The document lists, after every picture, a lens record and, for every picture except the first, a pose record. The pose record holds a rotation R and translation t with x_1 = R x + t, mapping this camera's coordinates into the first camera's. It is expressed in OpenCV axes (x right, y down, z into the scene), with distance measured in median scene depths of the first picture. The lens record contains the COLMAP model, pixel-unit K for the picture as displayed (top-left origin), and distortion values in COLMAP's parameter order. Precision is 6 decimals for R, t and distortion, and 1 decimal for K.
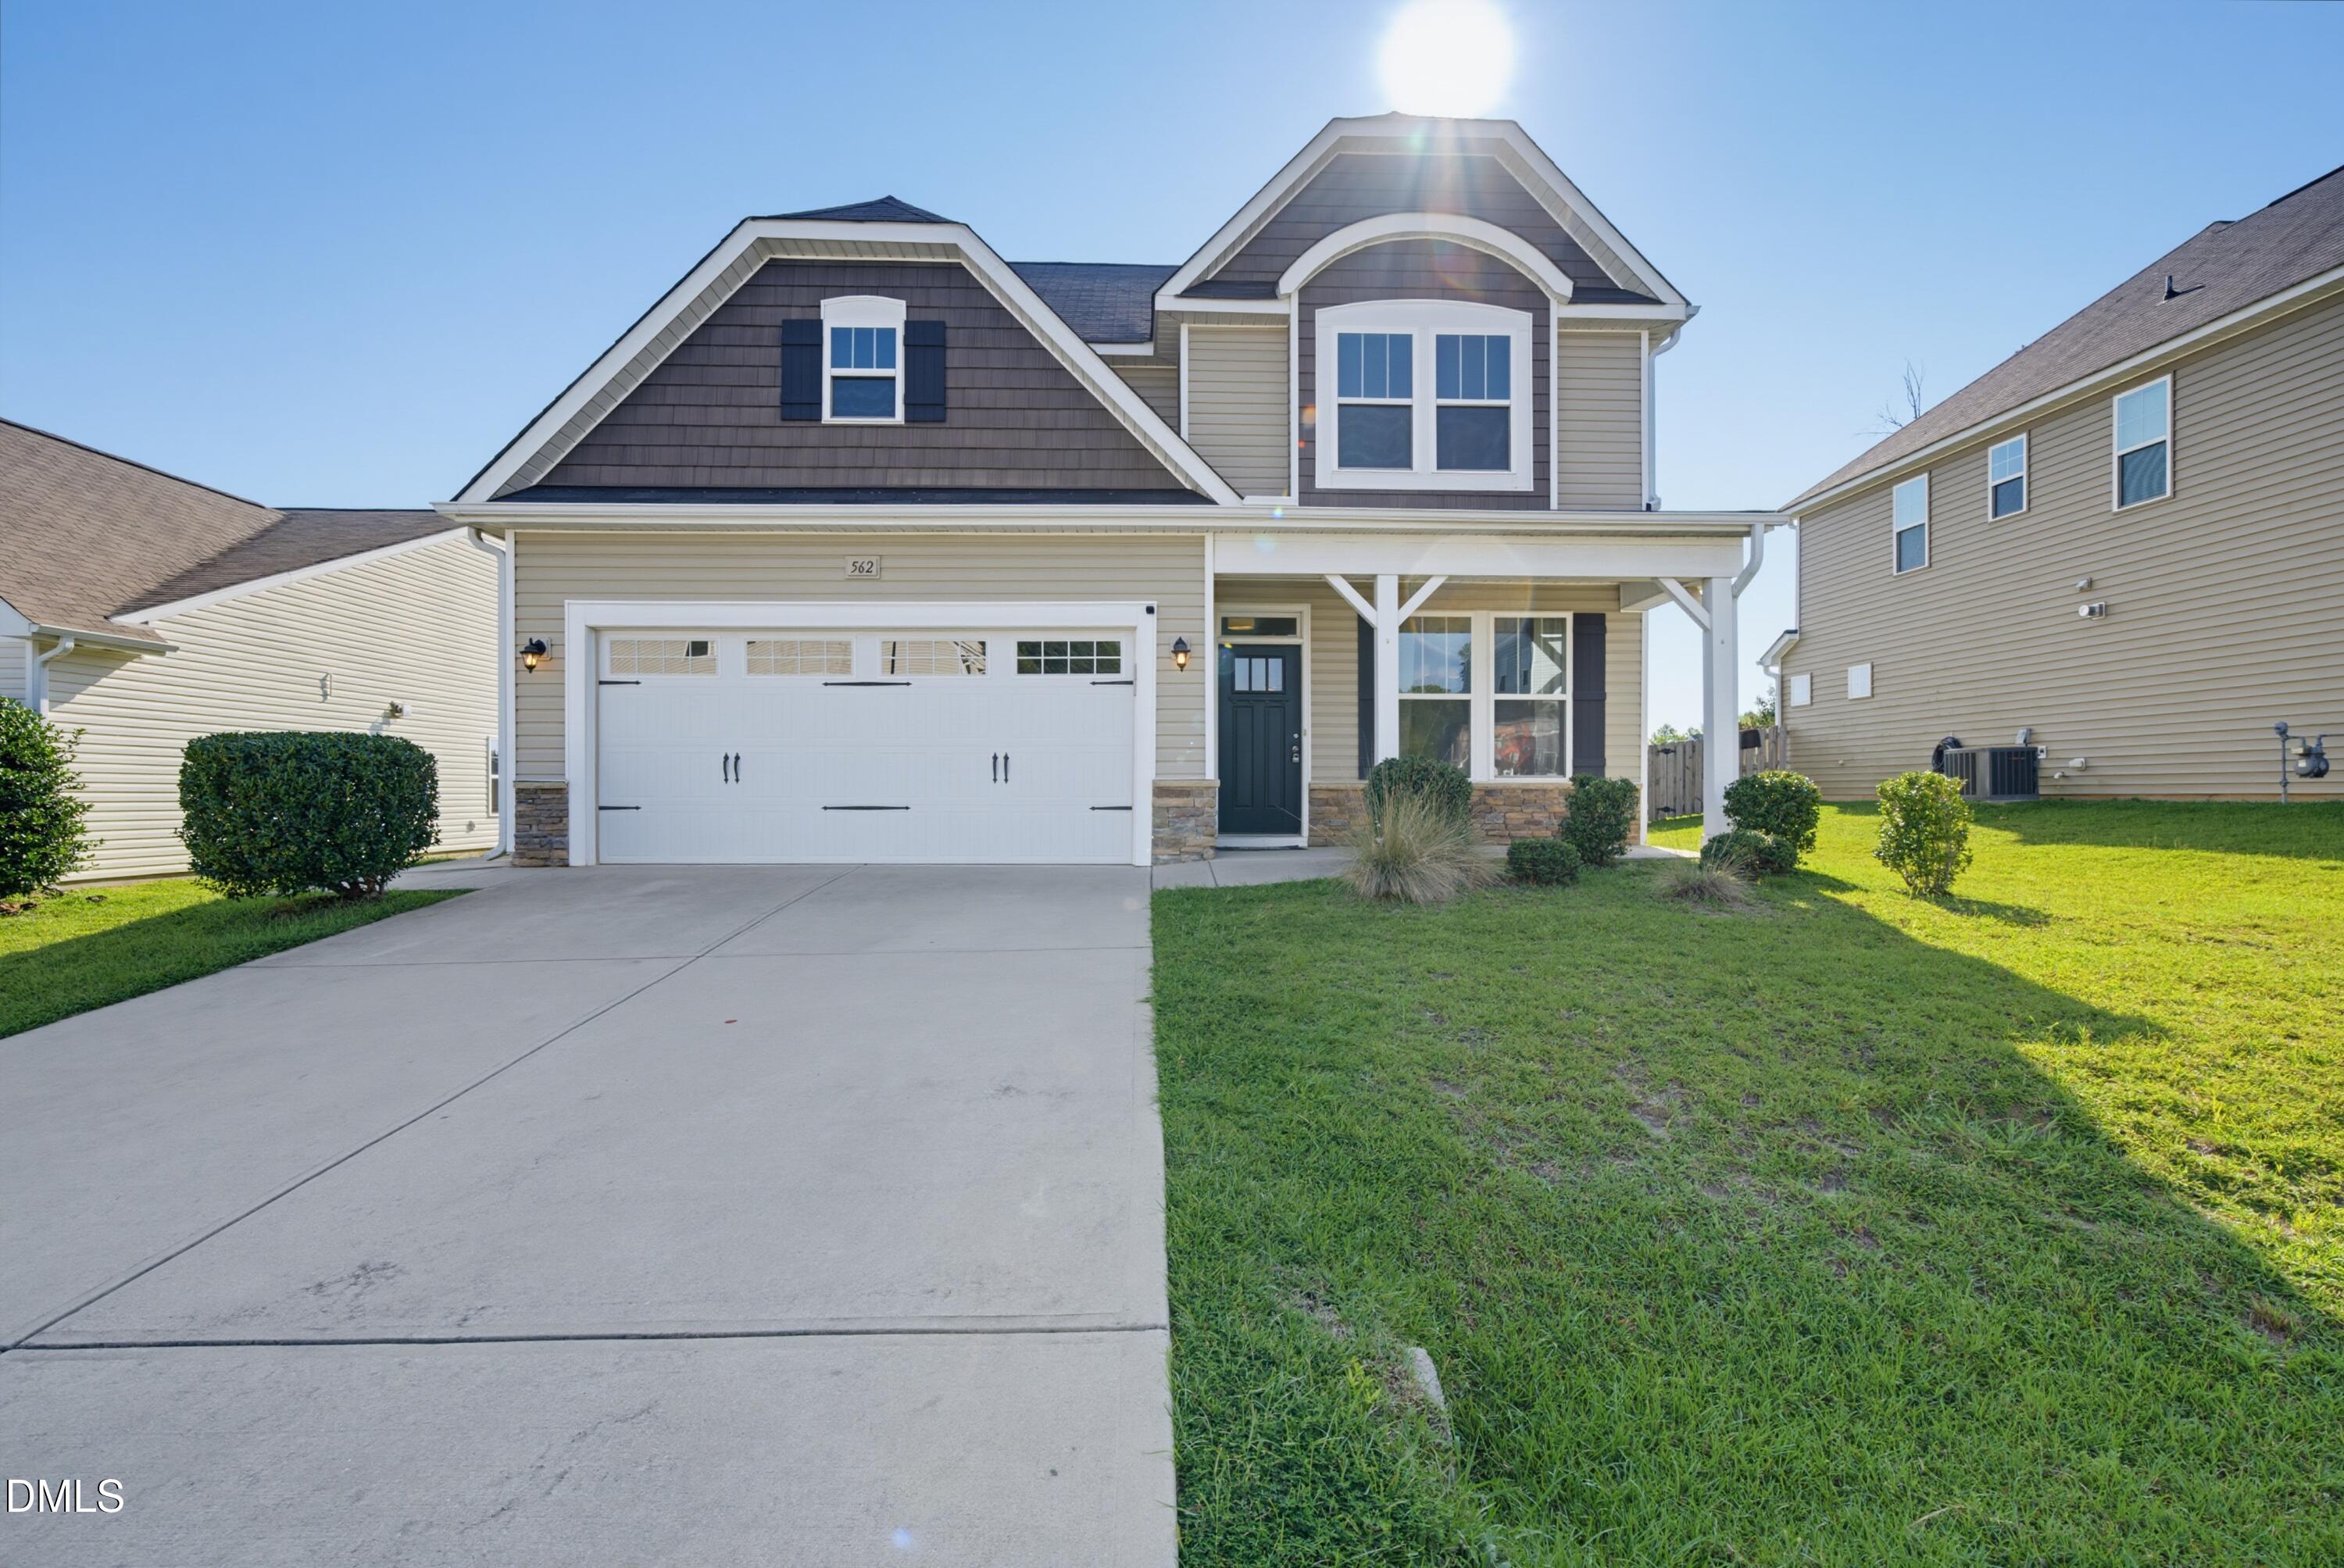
lens RADIAL K [[1048.6, 0, 1176.3], [0, 1048.6, 785.0], [0, 0, 1]] dist [0.000456, 0.003550]
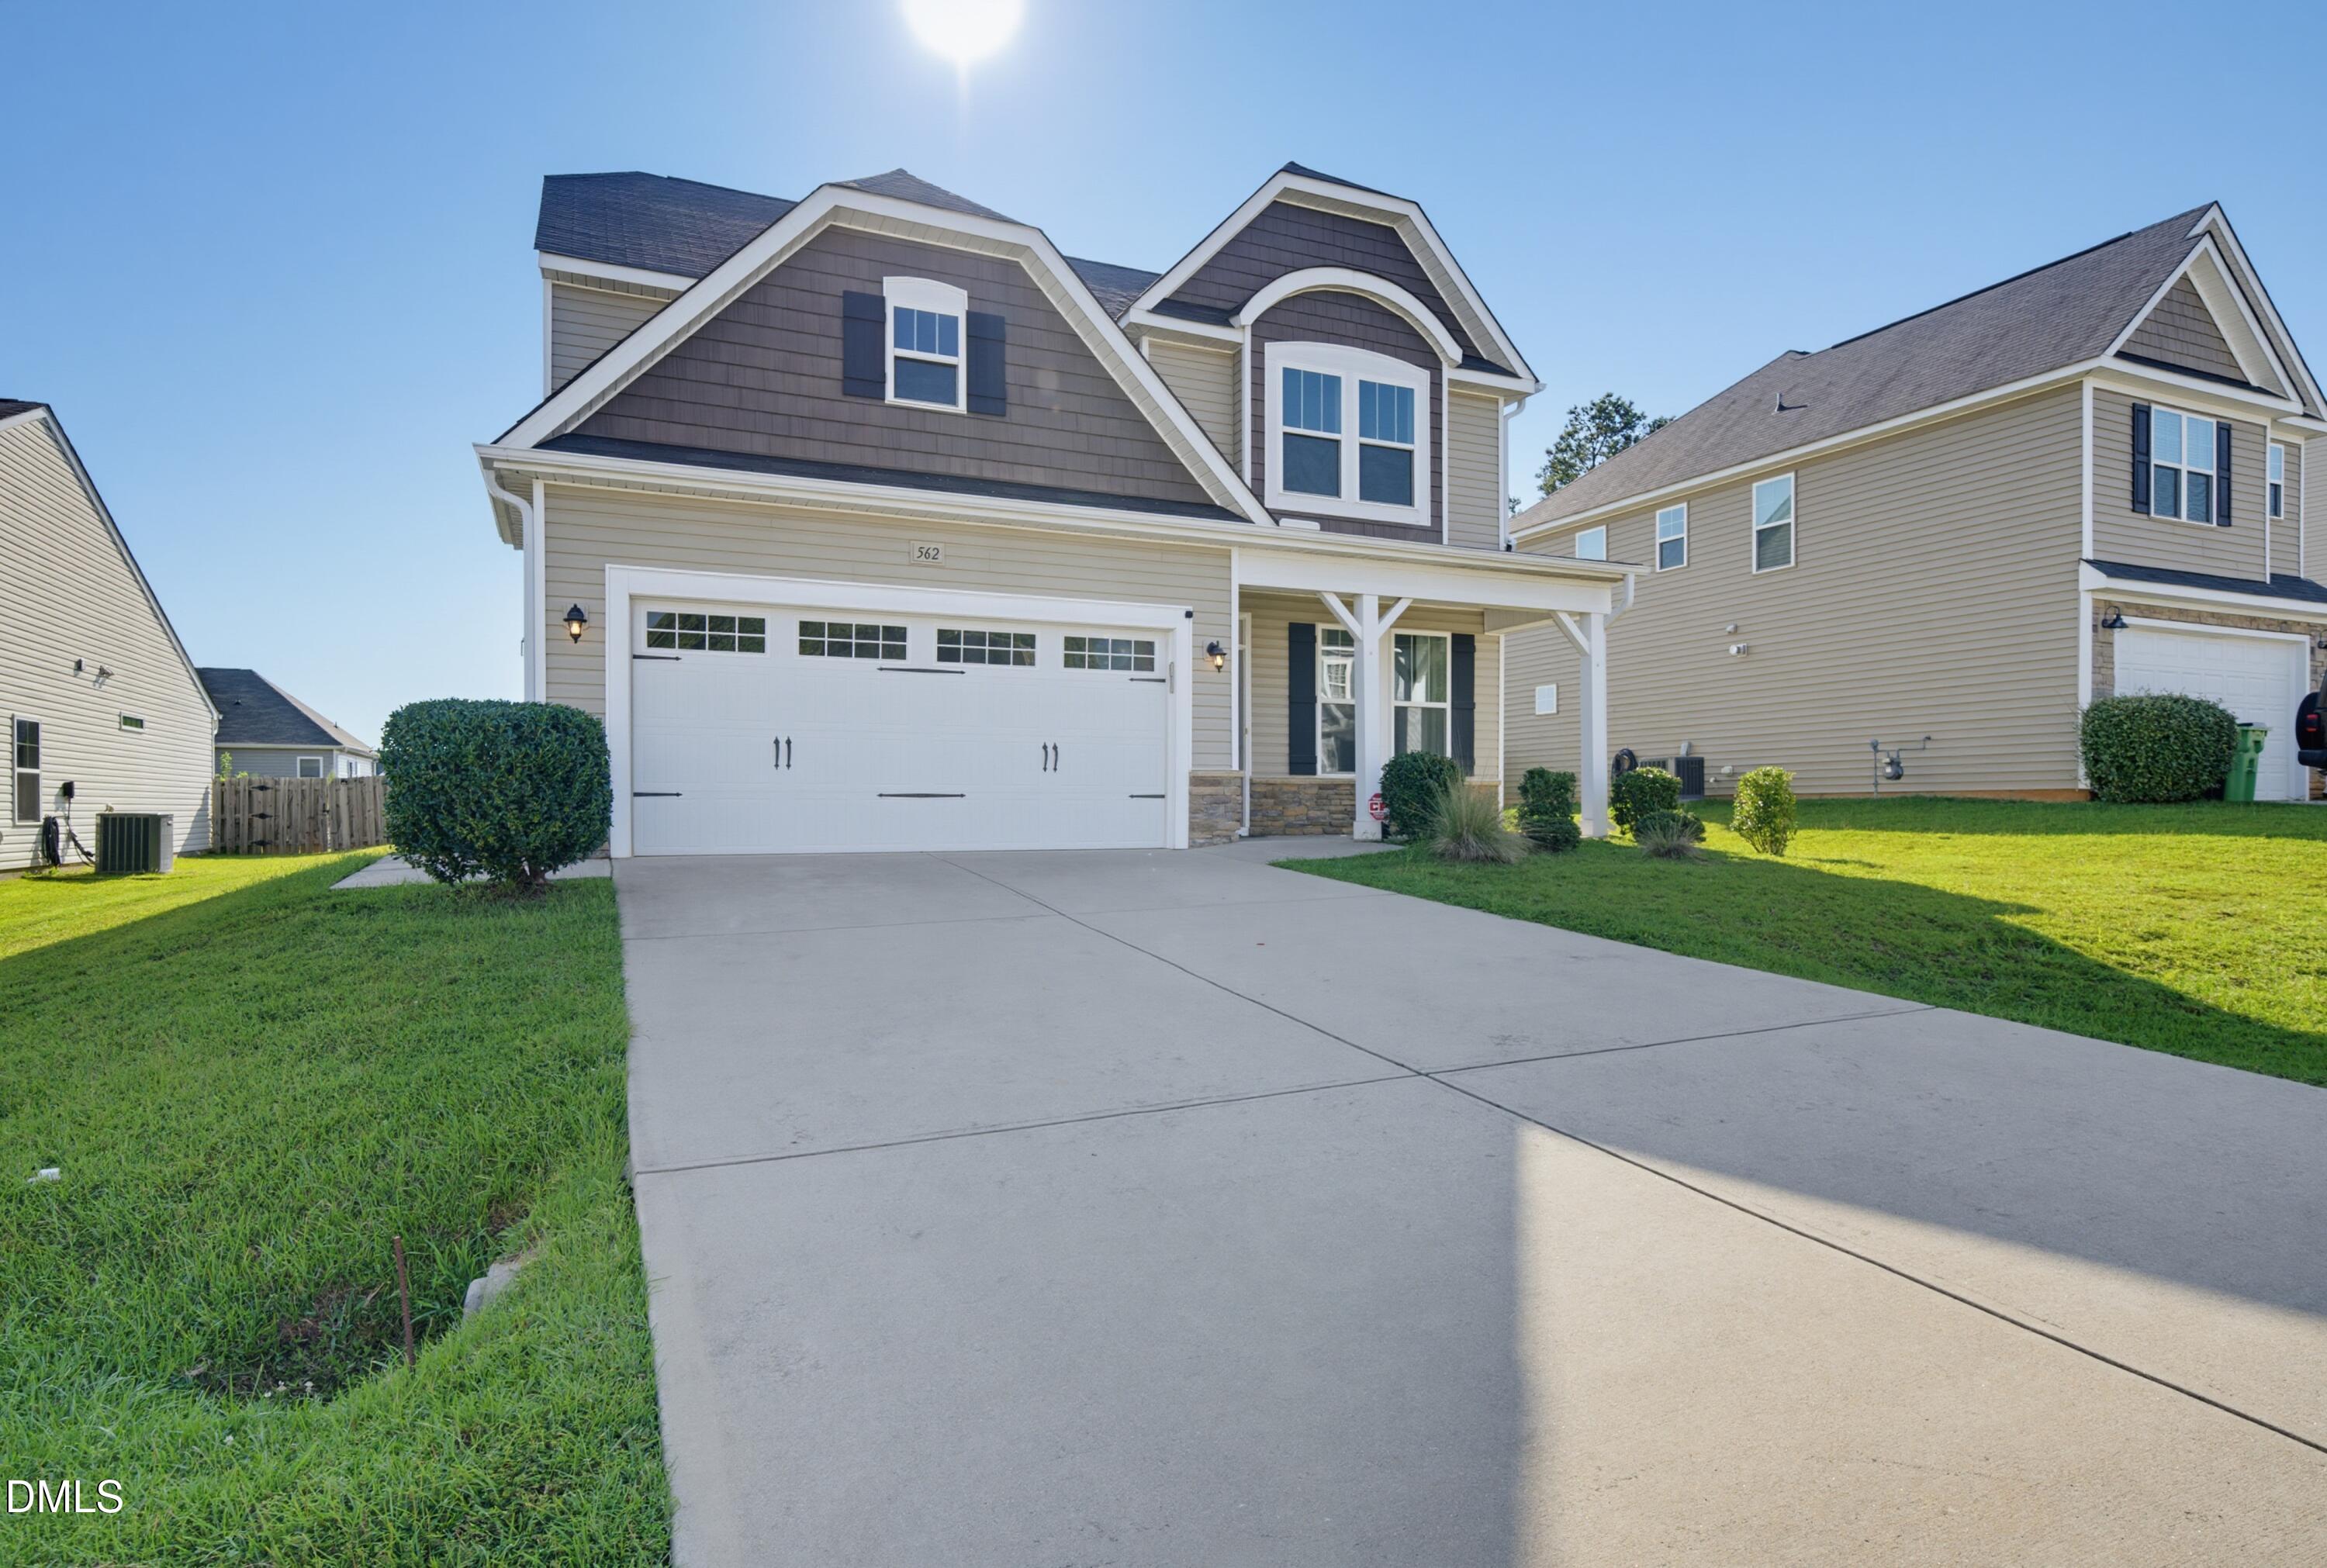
lens RADIAL K [[1232.5, 0, 1146.5], [0, 1232.5, 810.0], [0, 0, 1]] dist [0.016156, -0.003175]
pose [[0.923654, -0.001292, 0.383225, -0.543546], [-0.001176, 0.999980, 0.006207, 0.028112], [-0.383225, -0.006184, 0.923634, -0.160781]]
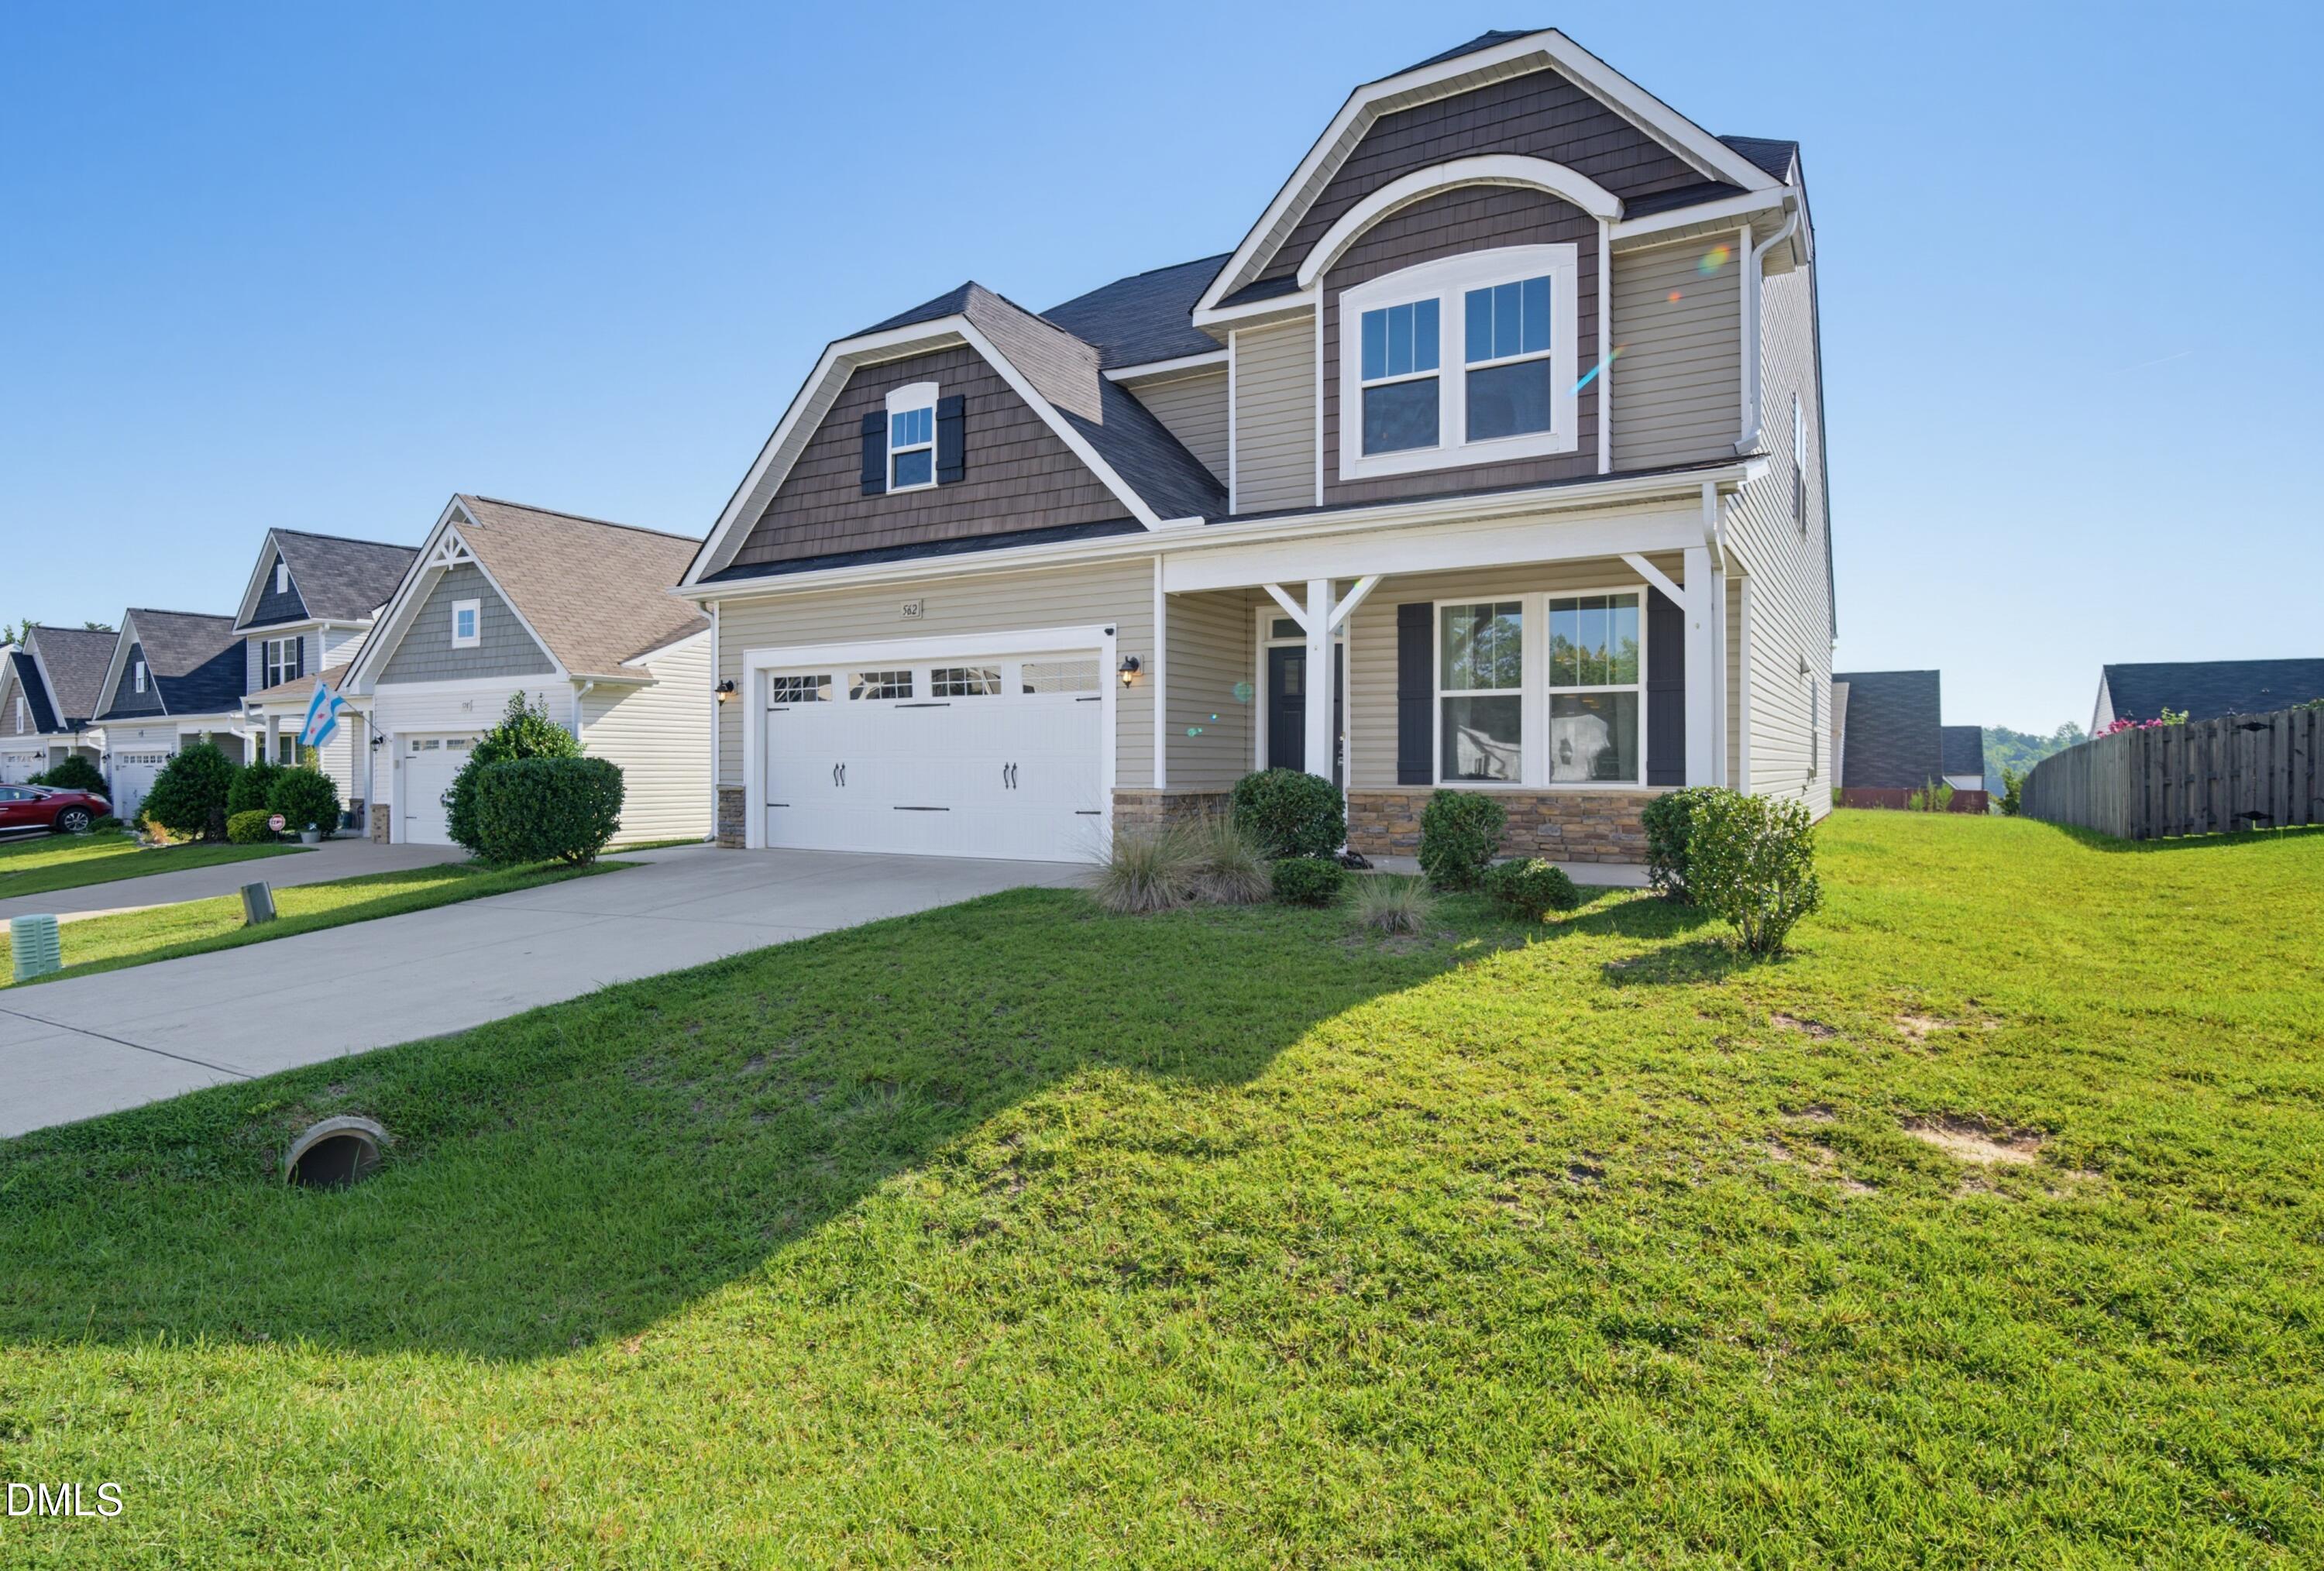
lens RADIAL K [[1231.0, 0, 1144.3], [0, 1231.0, 764.6], [0, 0, 1]] dist [0.016156, -0.003175]
pose [[0.842695, -0.001188, -0.538390, 0.675974], [0.004153, 0.999982, 0.004294, -0.033552], [0.538375, -0.005855, 0.842685, -0.051986]]
